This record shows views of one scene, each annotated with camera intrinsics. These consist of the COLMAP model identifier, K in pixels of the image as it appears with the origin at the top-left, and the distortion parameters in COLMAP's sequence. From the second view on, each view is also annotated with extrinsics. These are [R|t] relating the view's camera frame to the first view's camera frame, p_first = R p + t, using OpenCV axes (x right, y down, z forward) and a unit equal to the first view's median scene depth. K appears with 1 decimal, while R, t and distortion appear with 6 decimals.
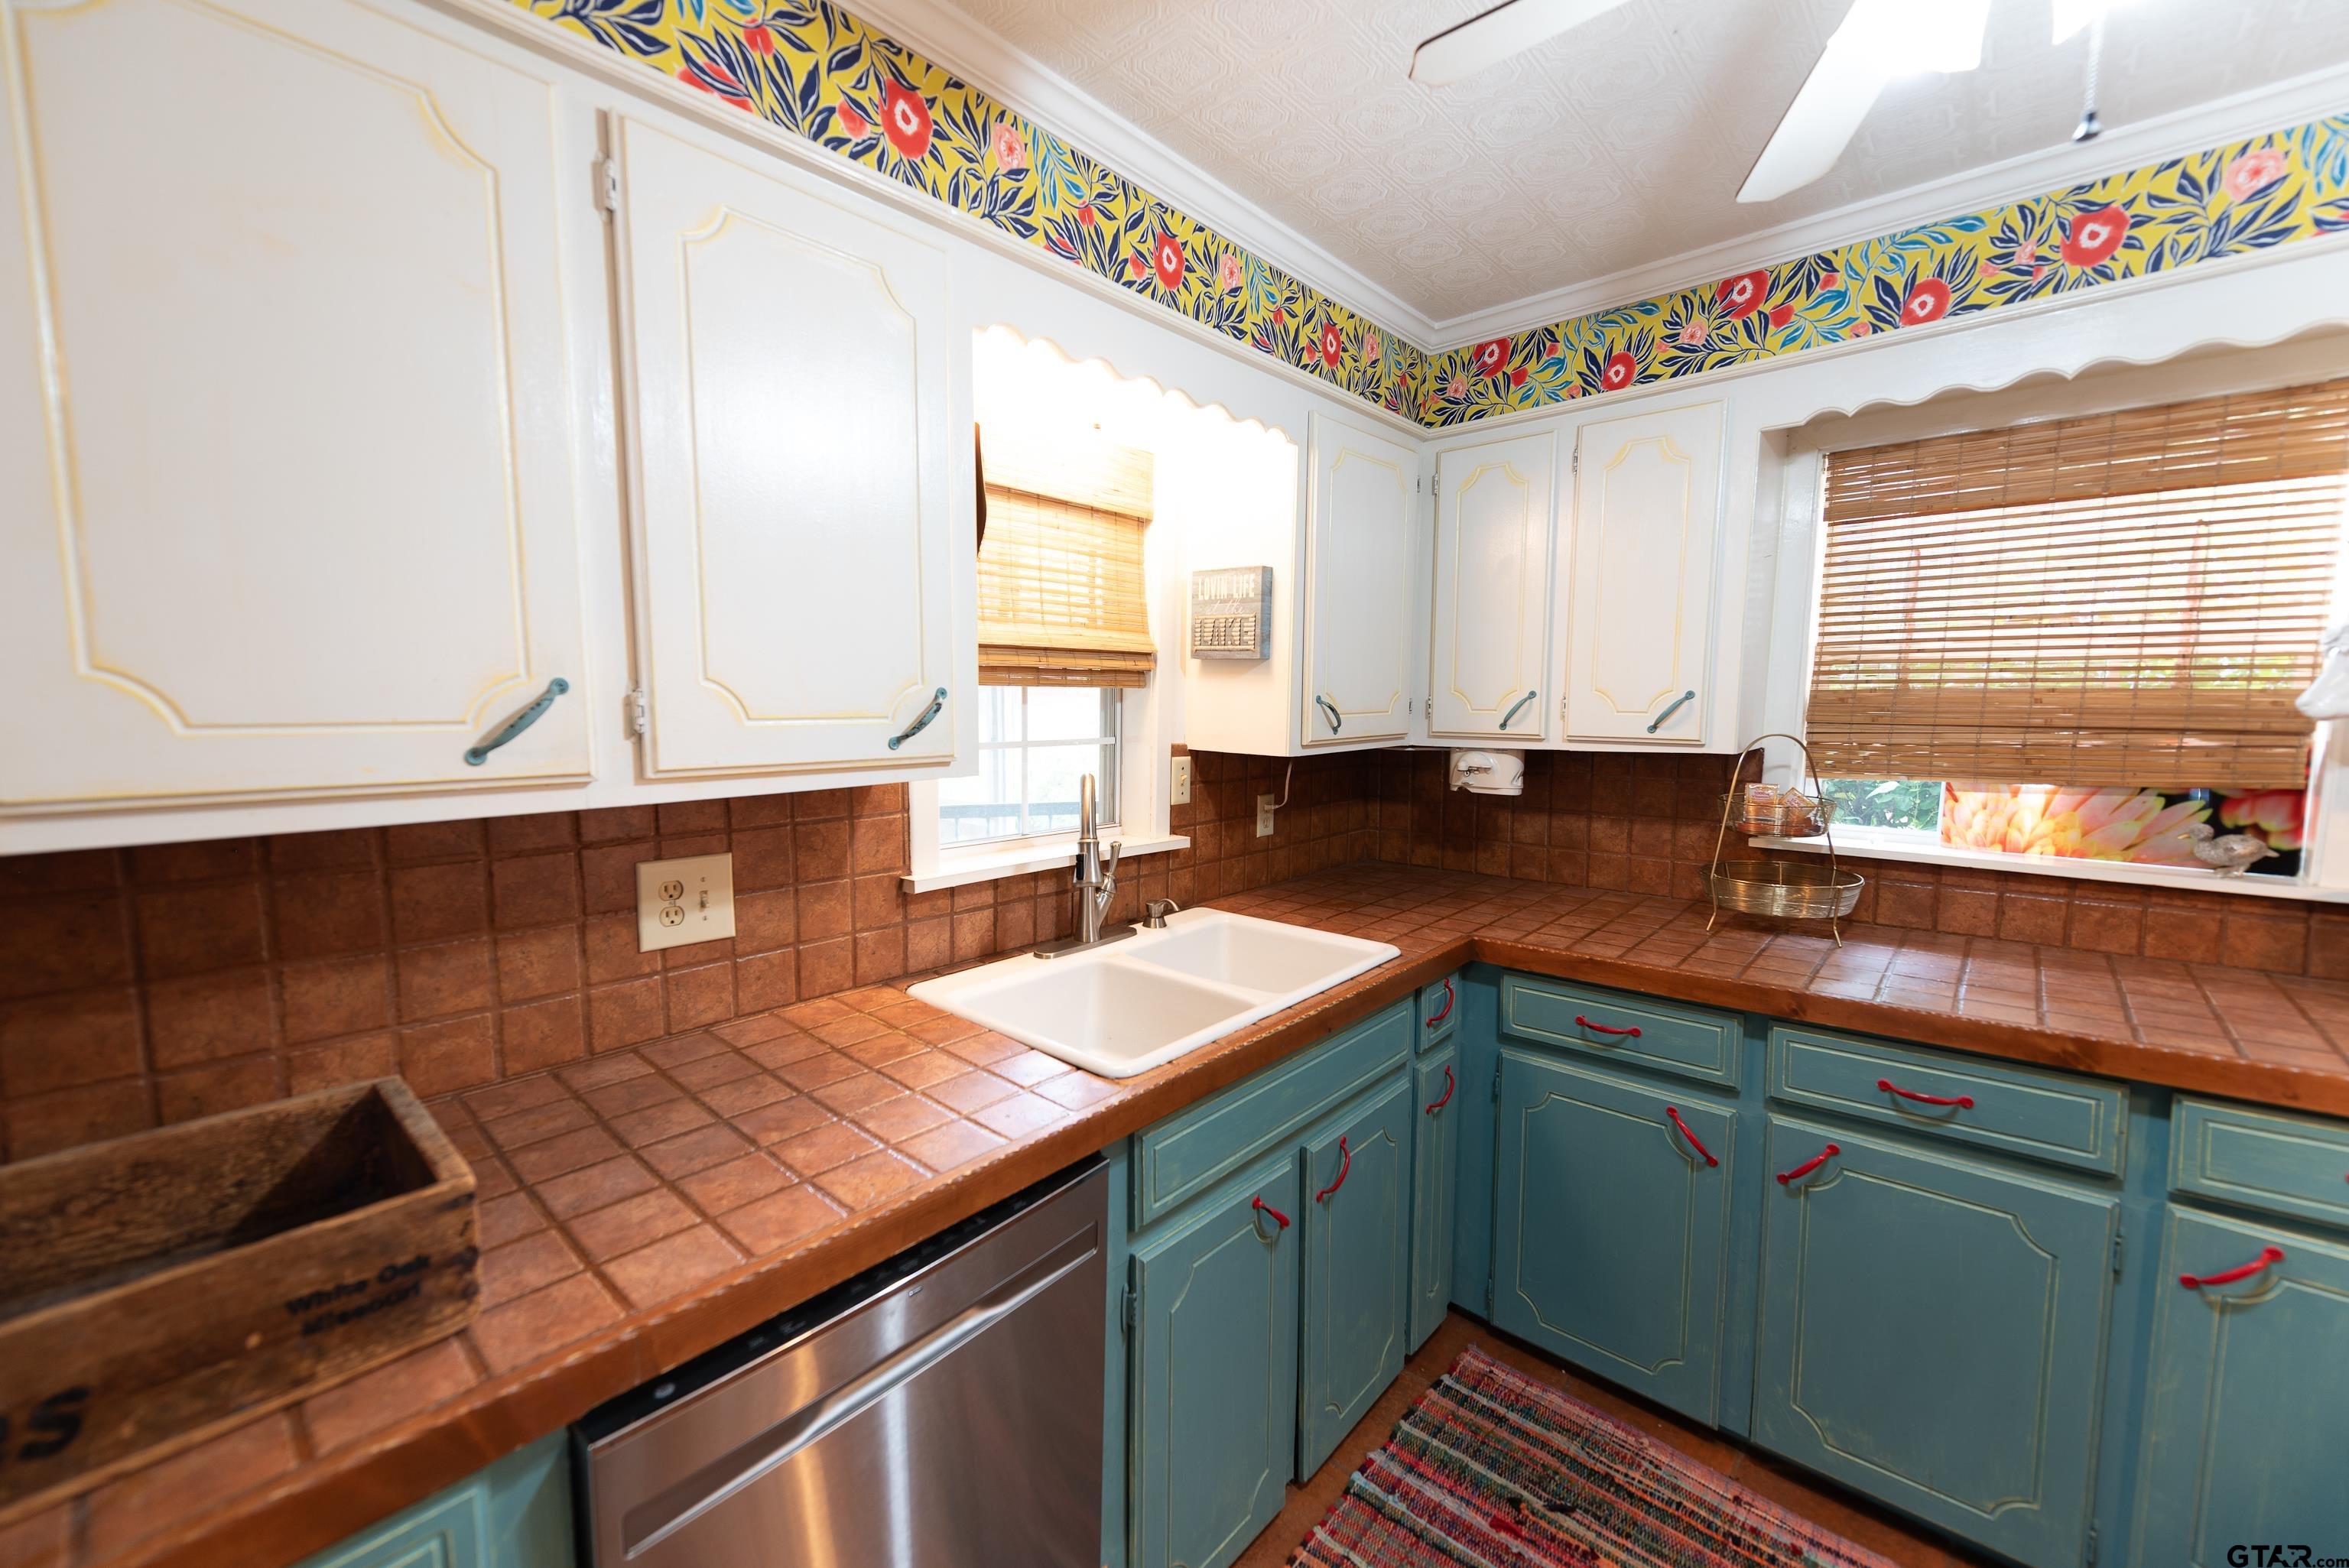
lens RADIAL K [[921.0, 0, 1172.7], [0, 921.0, 788.4], [0, 0, 1]] dist [0.010972, -0.003152]
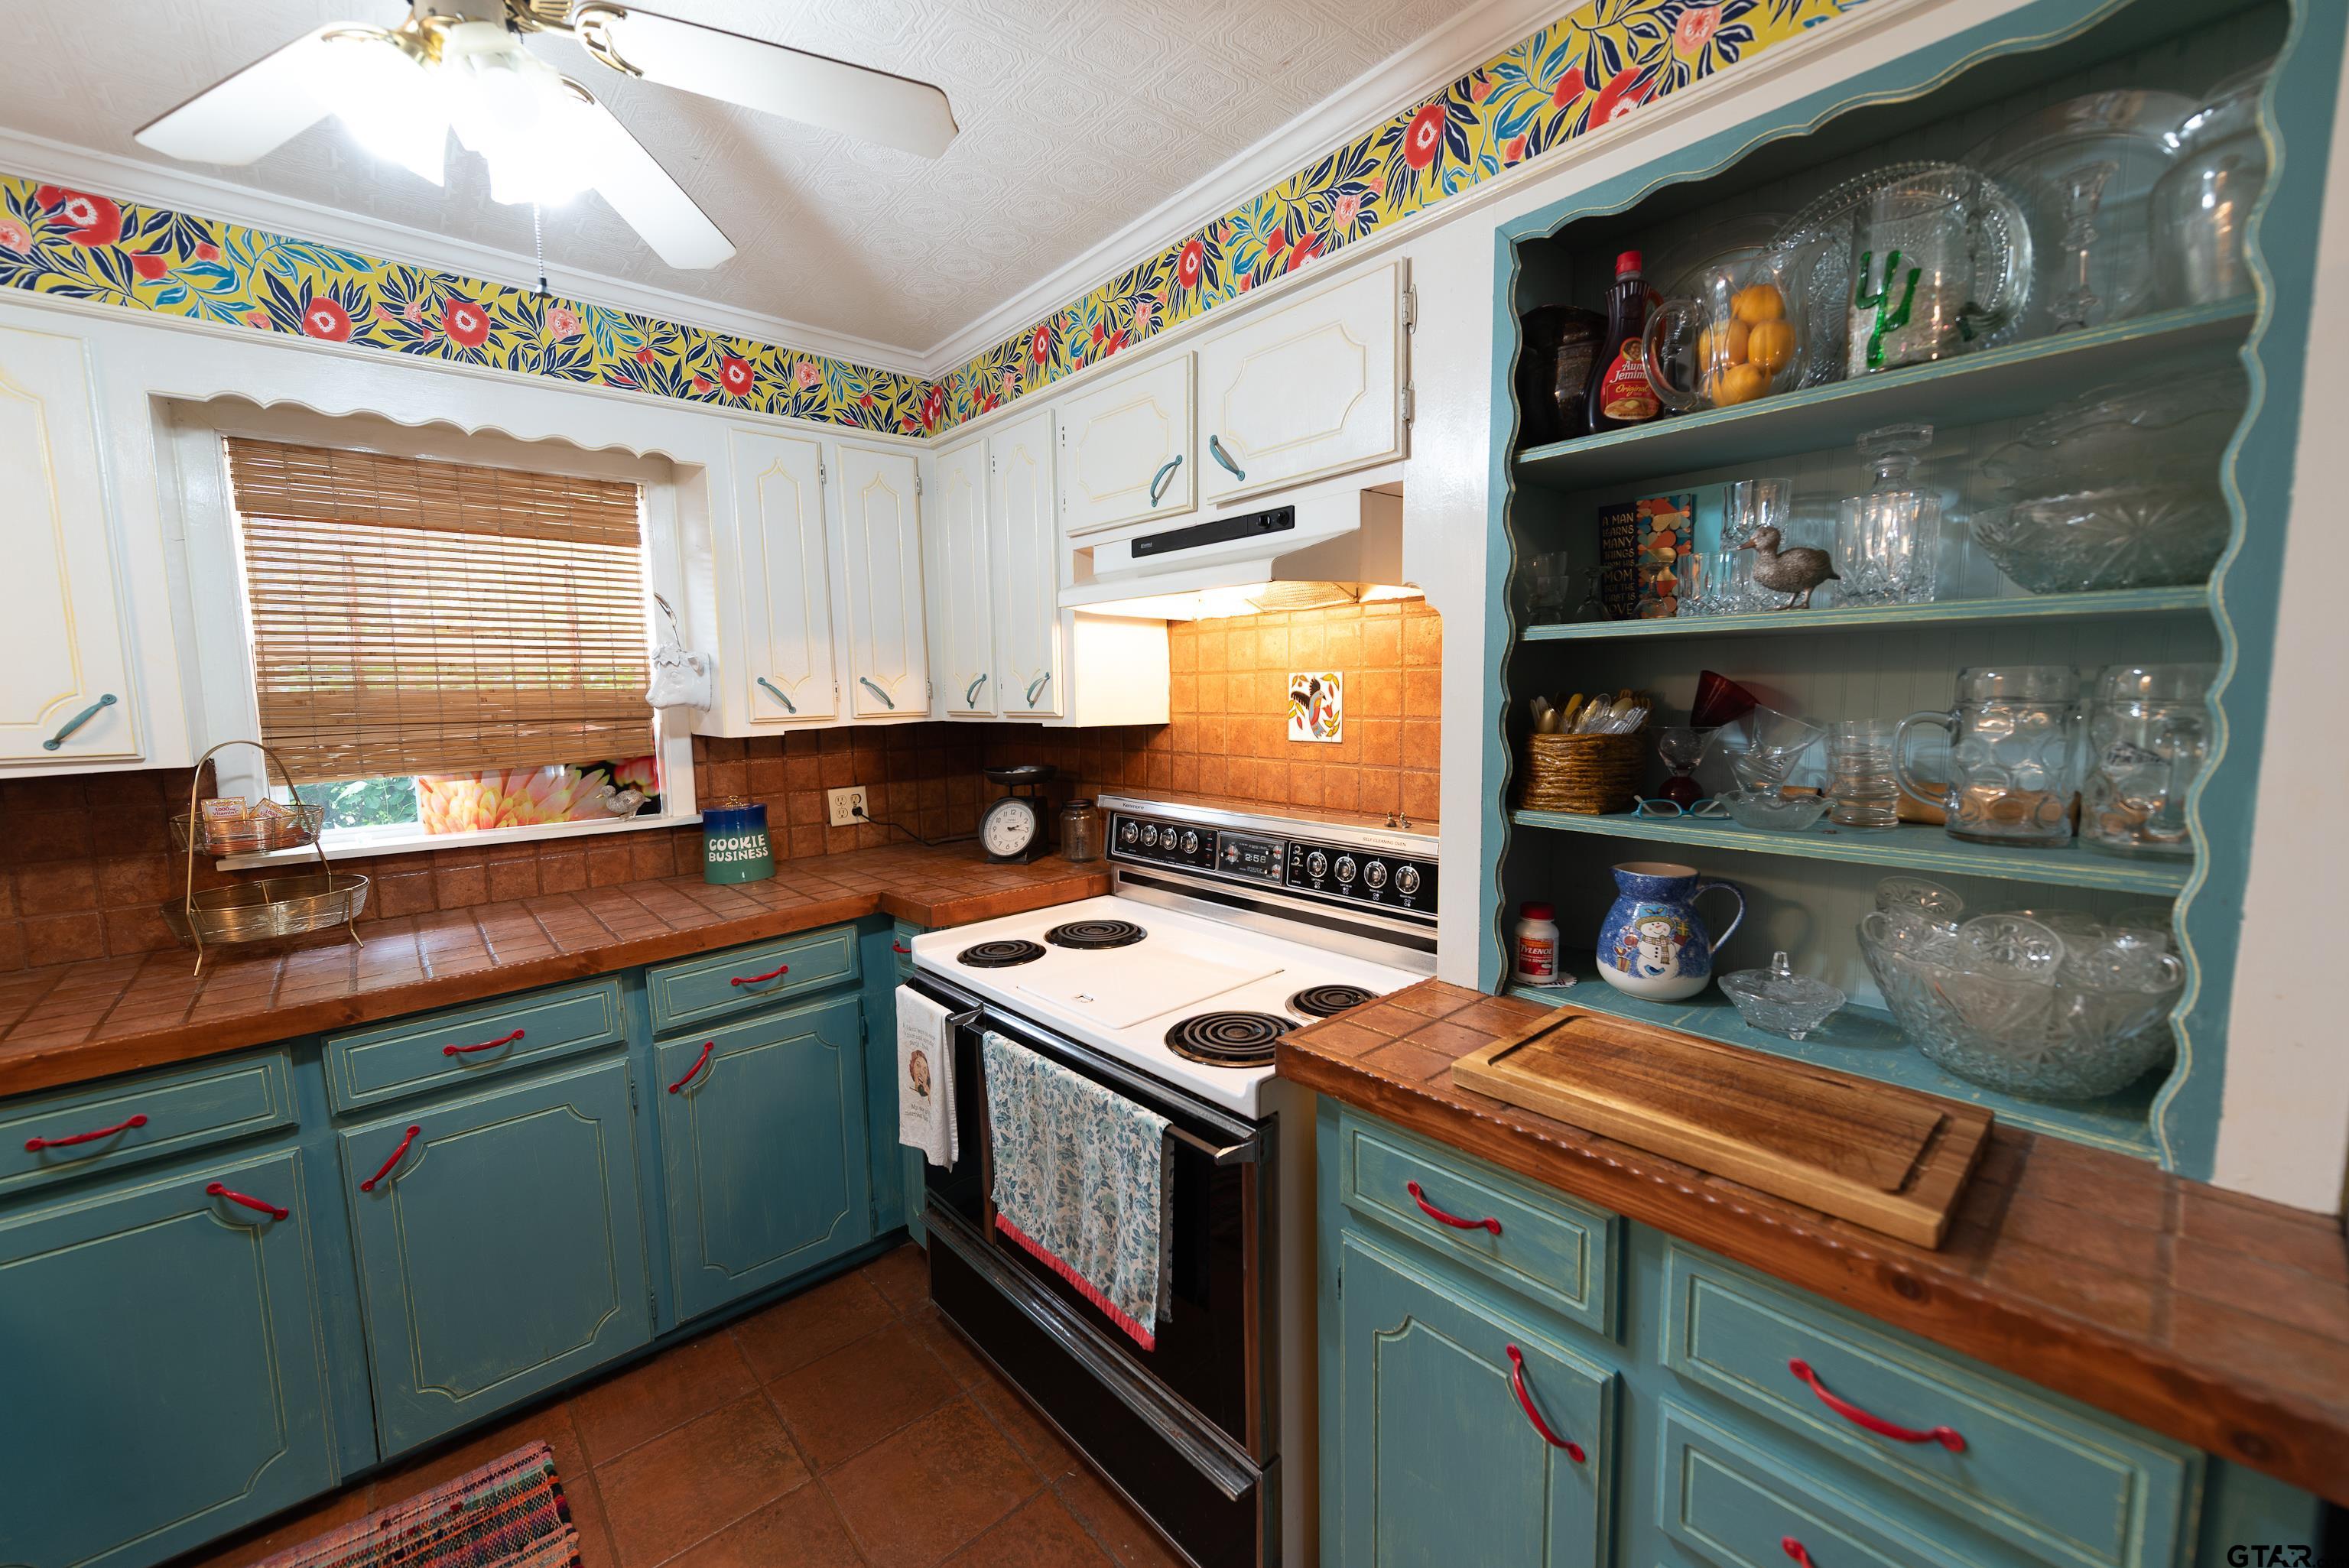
lens RADIAL K [[921.0, 0, 1175.3], [0, 921.0, 787.8], [0, 0, 1]] dist [0.010972, -0.003152]
pose [[0.117124, -0.112805, 0.986690, -0.158486], [0.114391, 0.988448, 0.099427, 0.000989], [-0.986507, 0.101223, 0.128675, -0.020368]]
